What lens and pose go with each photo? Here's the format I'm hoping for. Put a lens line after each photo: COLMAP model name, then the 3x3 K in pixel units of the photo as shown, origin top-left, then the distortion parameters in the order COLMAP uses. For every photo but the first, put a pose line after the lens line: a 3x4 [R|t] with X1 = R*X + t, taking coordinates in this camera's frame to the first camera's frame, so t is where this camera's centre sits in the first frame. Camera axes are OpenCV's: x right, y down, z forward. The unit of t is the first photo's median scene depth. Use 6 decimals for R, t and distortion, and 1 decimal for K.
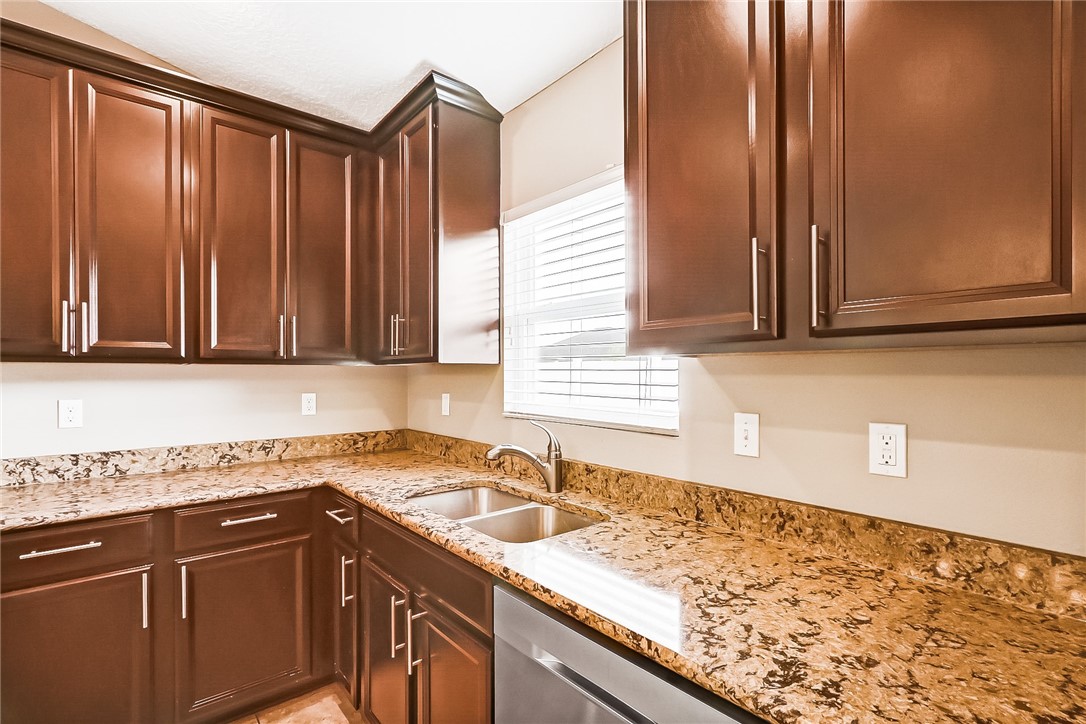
lens RADIAL K [[499.9, 0, 537.7], [0, 499.9, 373.9], [0, 0, 1]] dist [-0.002391, 0.002460]
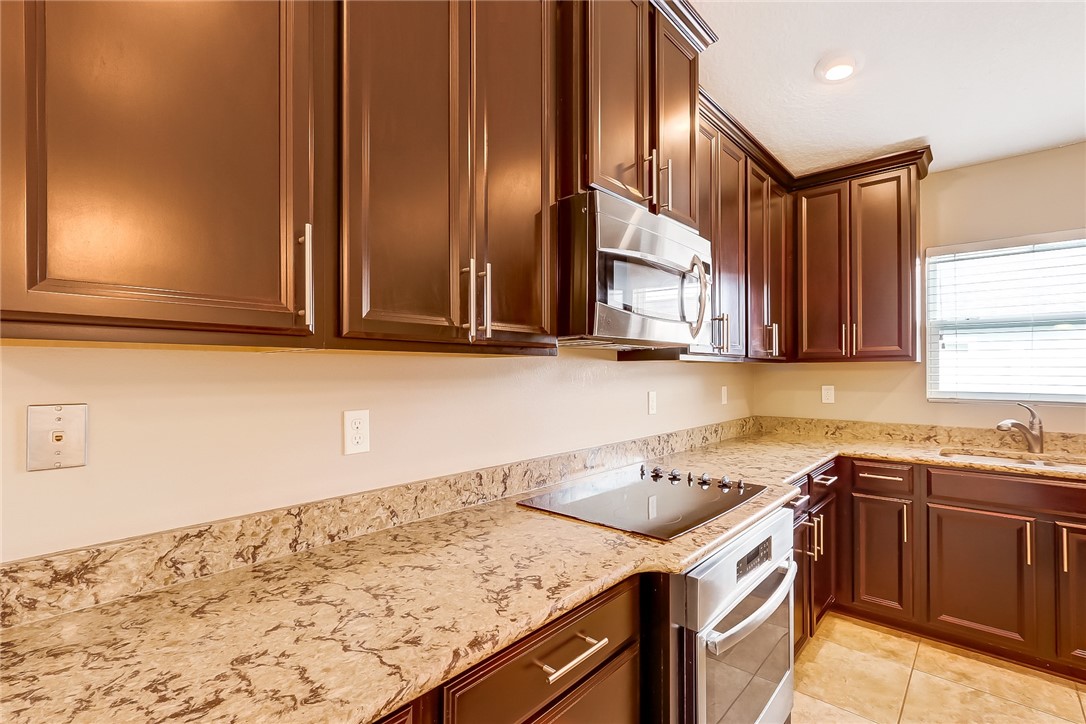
lens RADIAL K [[497.2, 0, 543.6], [0, 497.2, 367.3], [0, 0, 1]] dist [-0.000696, 0.001278]
pose [[0.989497, -0.001040, 0.144553, -1.368386], [0.001916, 0.999981, -0.005923, -0.000774], [-0.144544, 0.006138, 0.989479, -0.170665]]
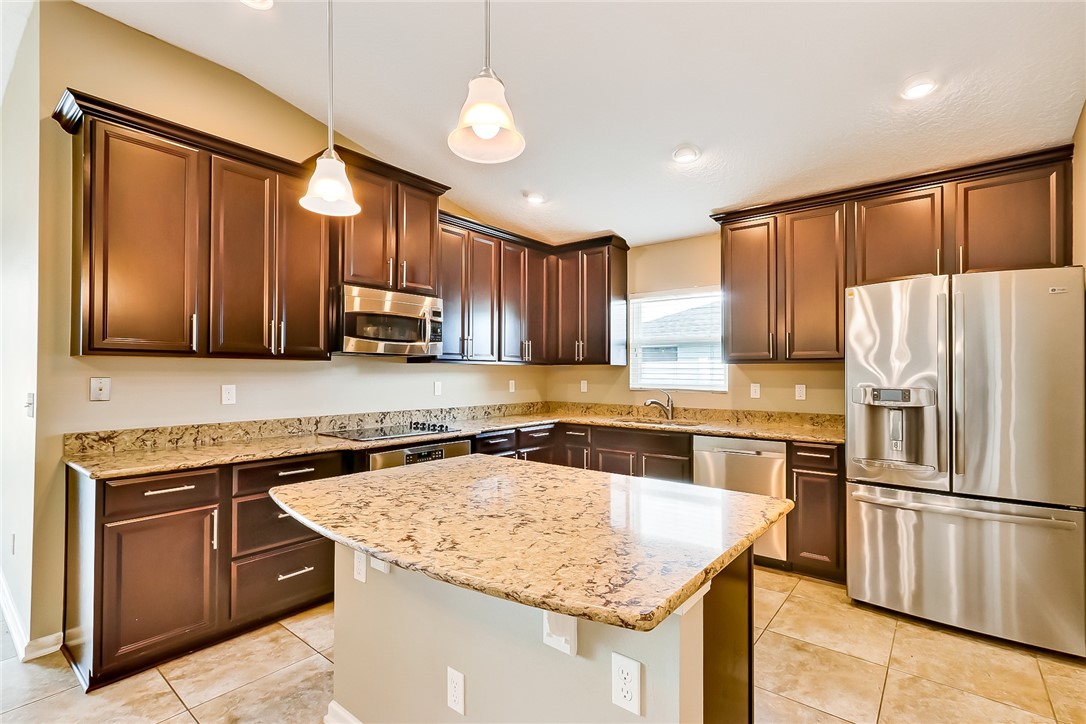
lens RADIAL K [[498.2, 0, 541.0], [0, 498.2, 365.6], [0, 0, 1]] dist [-0.001101, 0.000170]
pose [[0.980735, 0.007090, 0.195213, -0.915590], [-0.004485, 0.999895, -0.013783, 0.012227], [-0.195290, 0.012642, 0.980664, -1.070965]]
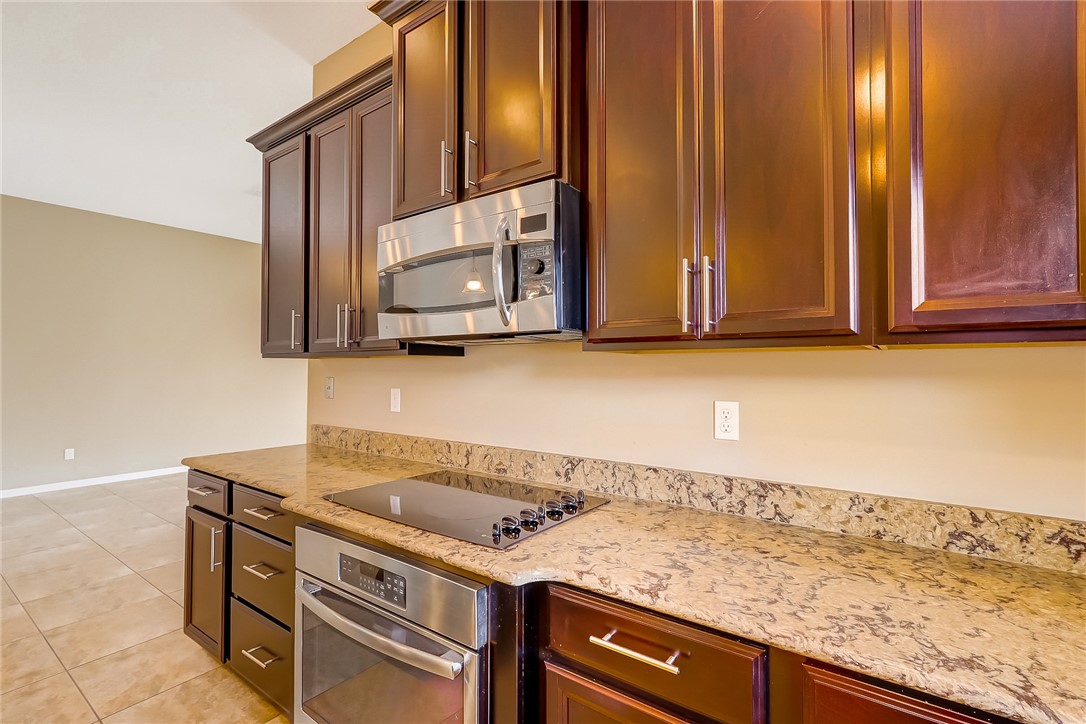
lens RADIAL K [[501.4, 0, 537.2], [0, 501.4, 359.9], [0, 0, 1]] dist [-0.001684, 0.001531]
pose [[0.237618, -0.016612, -0.971217, -0.283632], [-0.003482, 0.999833, -0.017953, 0.004997], [0.971352, 0.007648, 0.237521, 0.552601]]
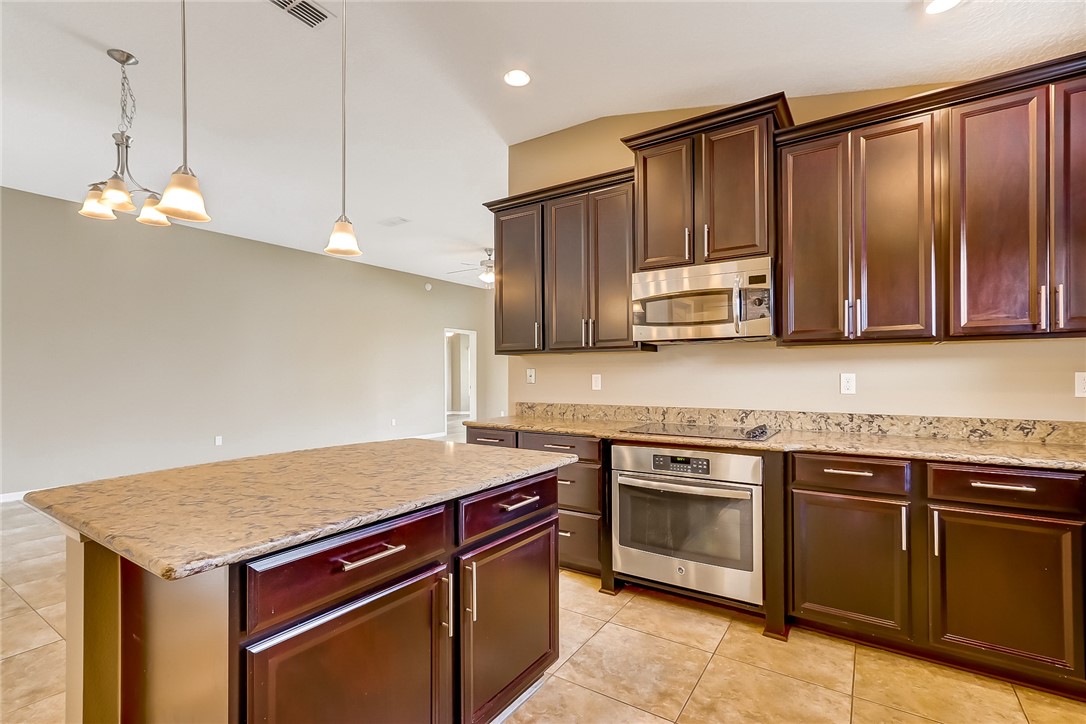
lens RADIAL K [[499.9, 0, 537.7], [0, 499.9, 373.9], [0, 0, 1]] dist [-0.002391, 0.002460]
pose [[0.285611, -0.001025, -0.958345, 0.128223], [0.003503, 0.999994, -0.000025, 0.049496], [0.958339, -0.003350, 0.285613, -0.197812]]
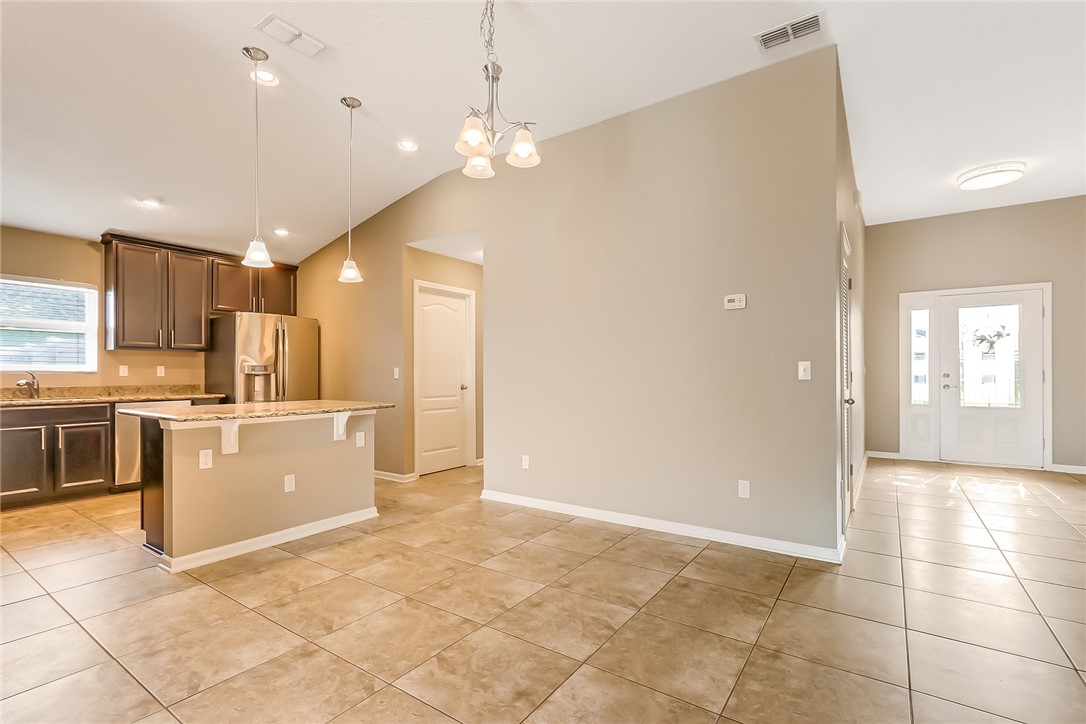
lens RADIAL K [[499.9, 0, 537.7], [0, 499.9, 373.9], [0, 0, 1]] dist [-0.002391, 0.002460]
pose [[-0.262878, 0.003145, 0.964824, -2.733277], [0.001475, 0.999995, -0.002858, 0.105812], [-0.964828, 0.000672, -0.262881, -0.705808]]
